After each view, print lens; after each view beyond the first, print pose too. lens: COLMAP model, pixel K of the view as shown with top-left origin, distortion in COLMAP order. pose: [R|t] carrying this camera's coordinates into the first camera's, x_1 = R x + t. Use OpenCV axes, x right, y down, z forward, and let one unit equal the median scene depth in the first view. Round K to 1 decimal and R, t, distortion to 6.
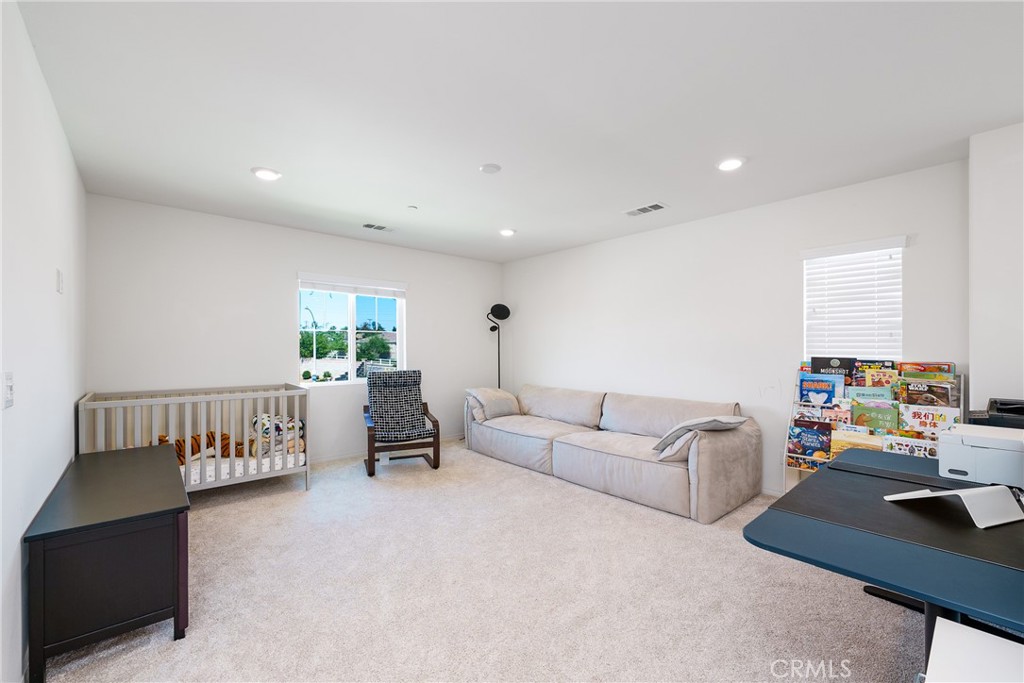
lens RADIAL K [[420.8, 0, 511.3], [0, 420.8, 346.9], [0, 0, 1]] dist [0.000952, 0.000093]
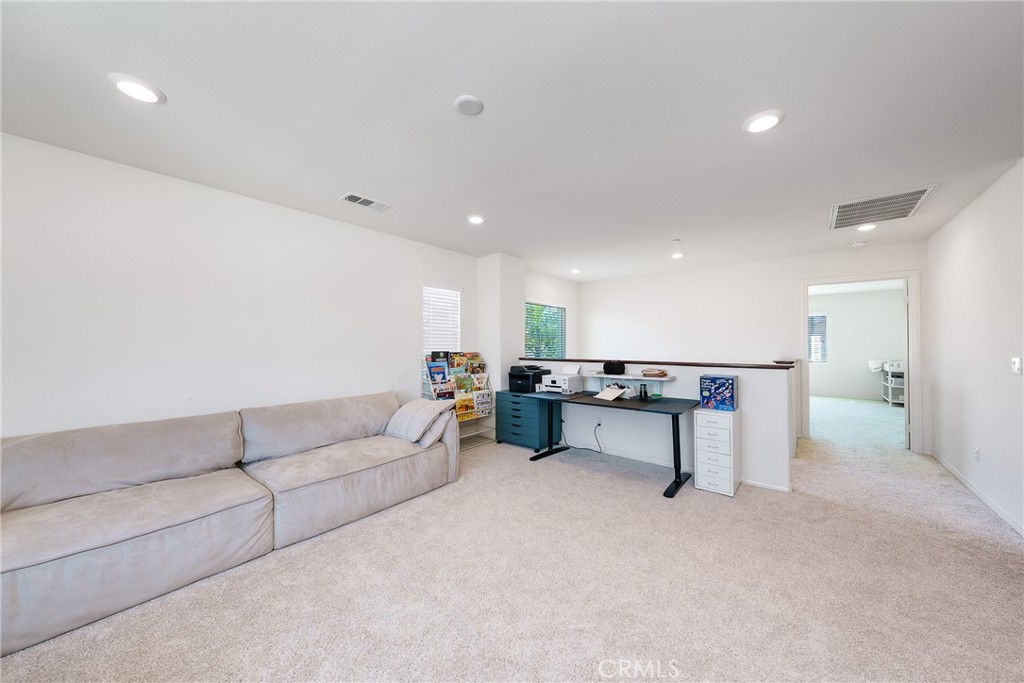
lens RADIAL K [[347.7, 0, 511.2], [0, 347.7, 341.1], [0, 0, 1]] dist [-0.011913, -0.000075]
pose [[-0.143545, 0.004751, 0.989632, -0.602017], [-0.000721, 0.999988, -0.004906, -0.007636], [-0.989644, -0.001417, -0.143539, 0.940105]]
